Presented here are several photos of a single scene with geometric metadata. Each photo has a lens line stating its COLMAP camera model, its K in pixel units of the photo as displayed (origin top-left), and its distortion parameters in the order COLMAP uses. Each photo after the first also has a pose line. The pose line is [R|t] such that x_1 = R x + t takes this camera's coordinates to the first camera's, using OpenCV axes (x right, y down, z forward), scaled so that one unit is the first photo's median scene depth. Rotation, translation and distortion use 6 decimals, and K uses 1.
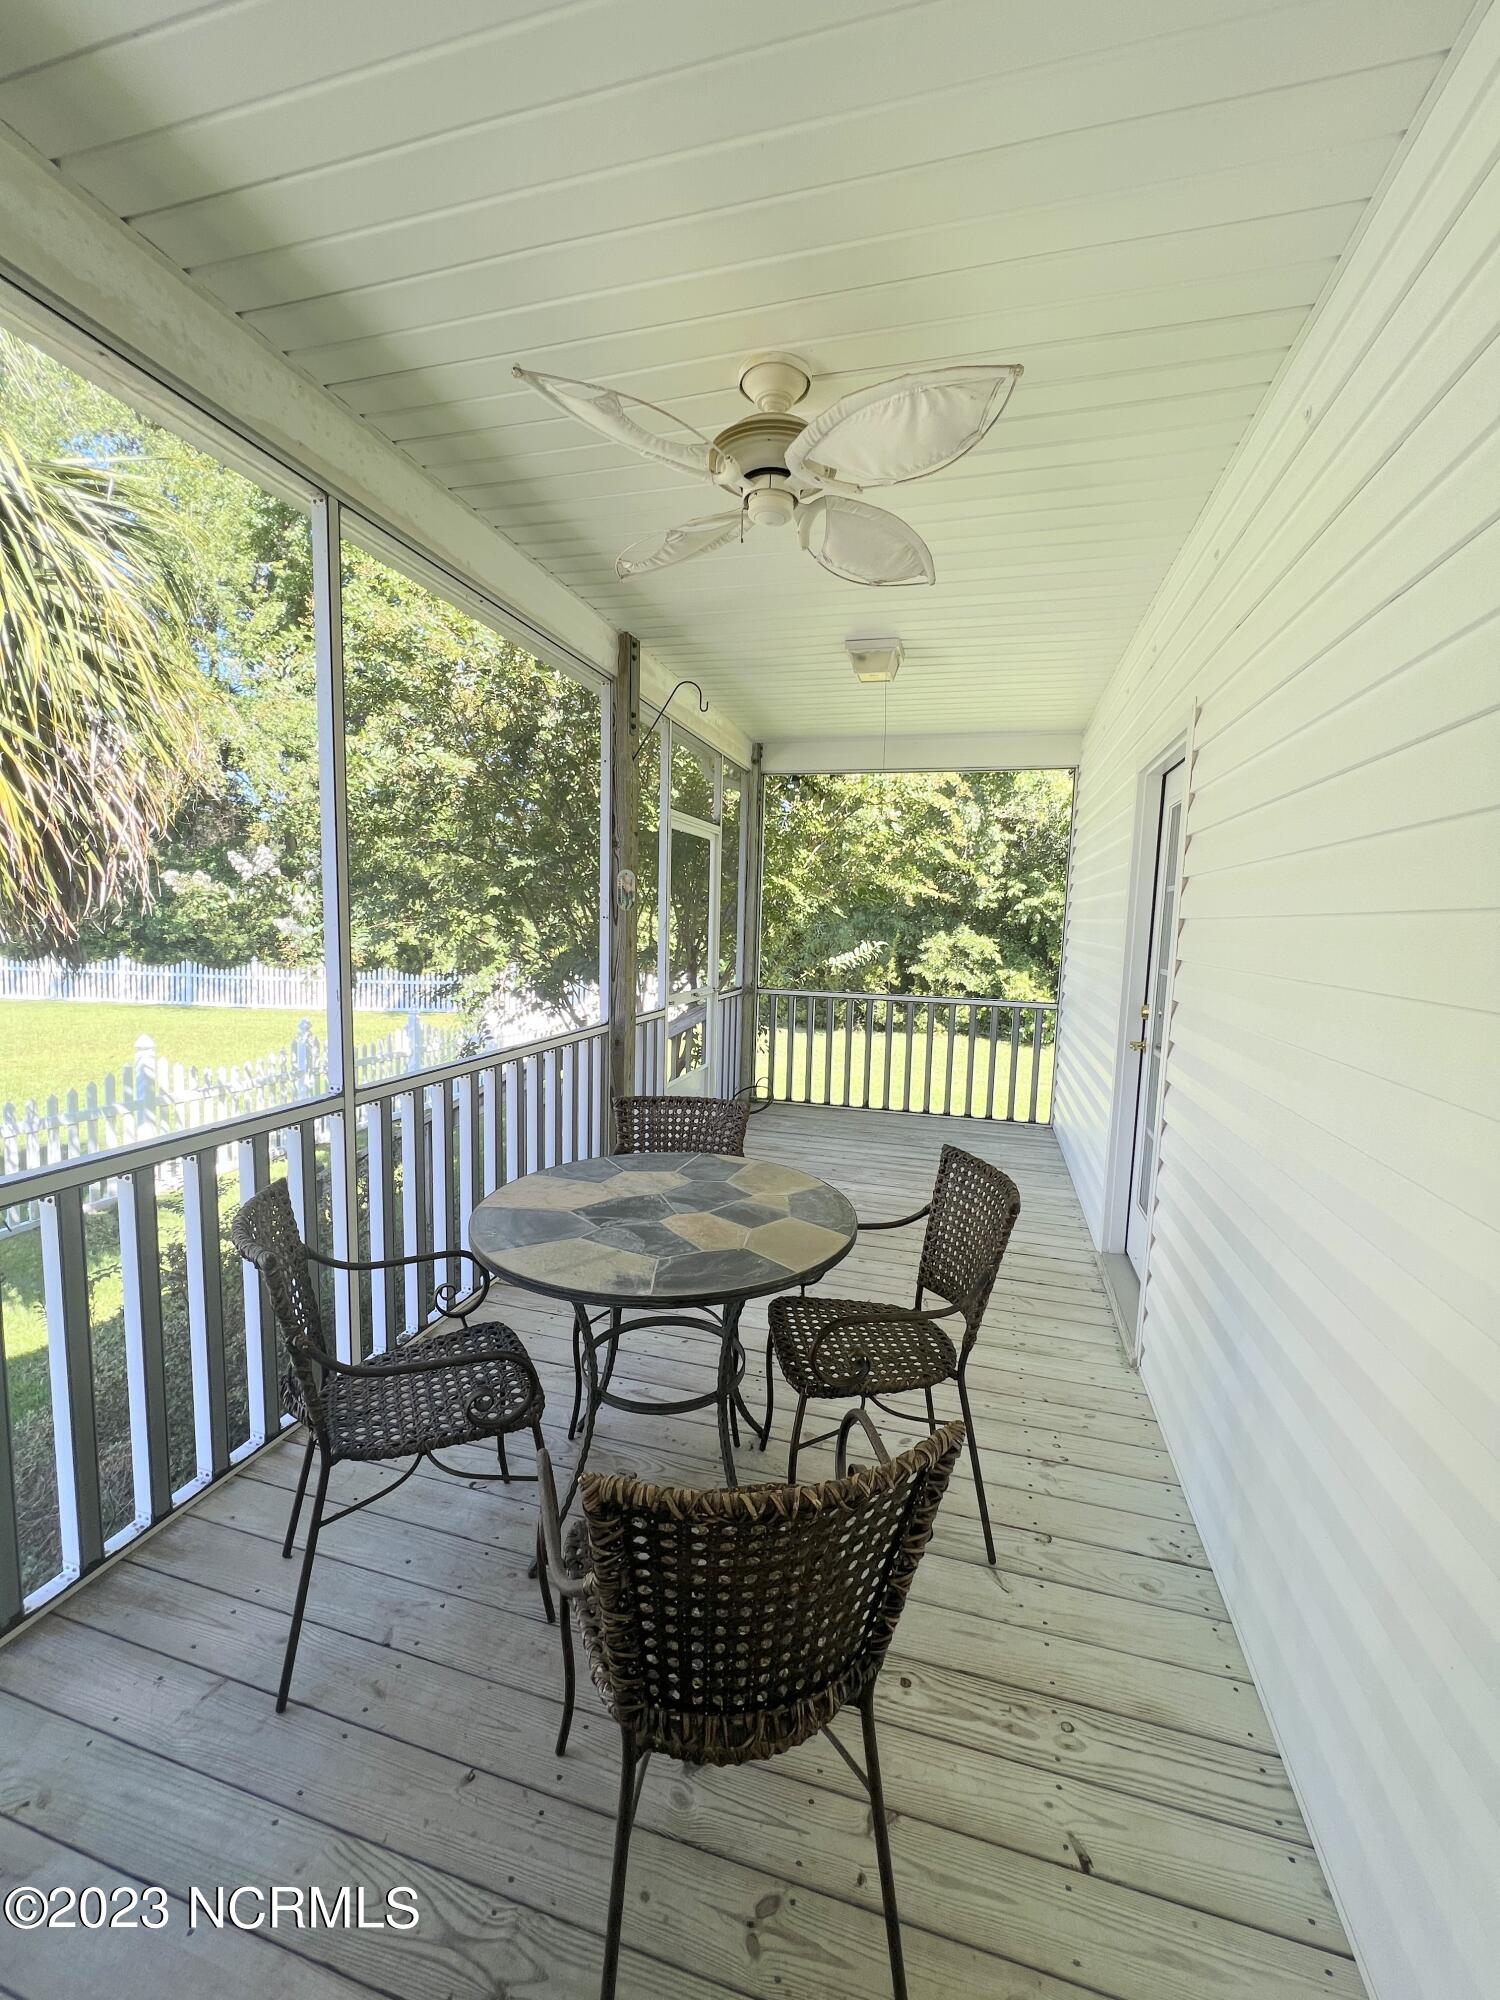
lens RADIAL K [[798.1, 0, 750.0], [0, 798.1, 1000.0], [0, 0, 1]] dist [-0.000633, 0.000132]
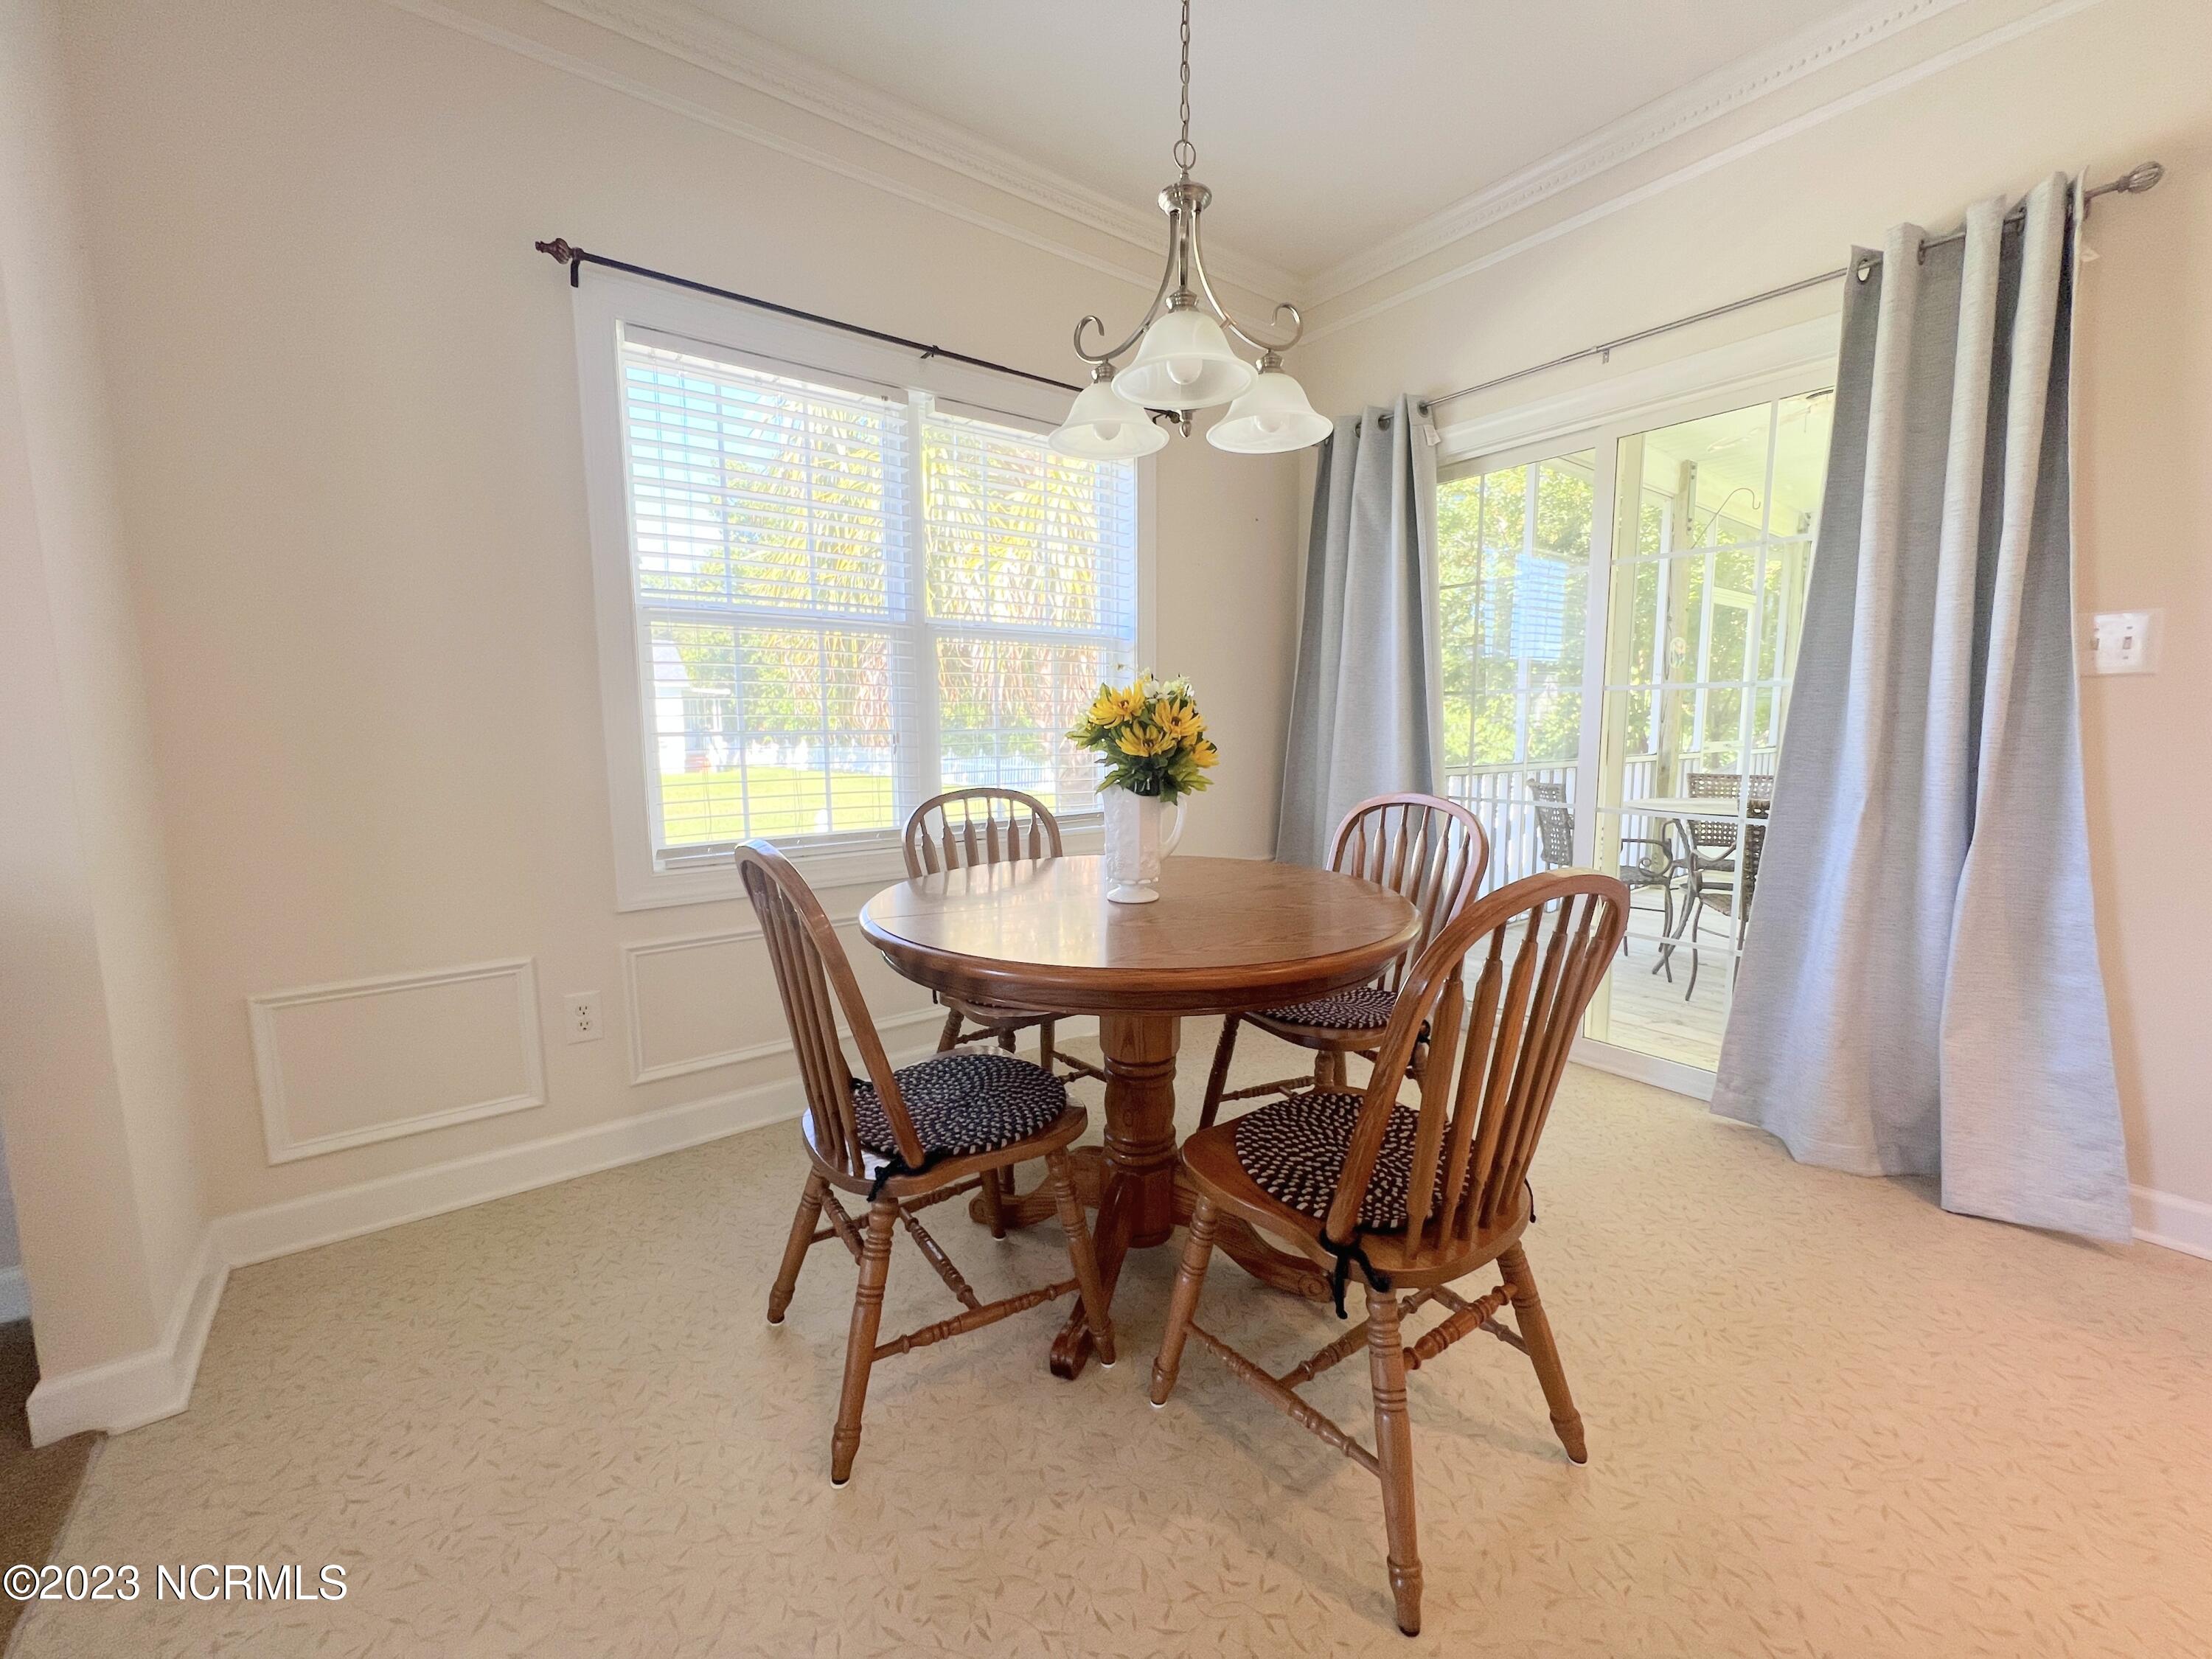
lens RADIAL K [[896.0, 0, 1106.0], [0, 896.0, 829.5], [0, 0, 1]] dist [-0.000057, -0.000005]
pose [[0.803225, 0.036310, -0.594568, -0.020970], [-0.032117, 0.999328, 0.017639, 0.158984], [0.594809, 0.004928, 0.803852, -0.760037]]
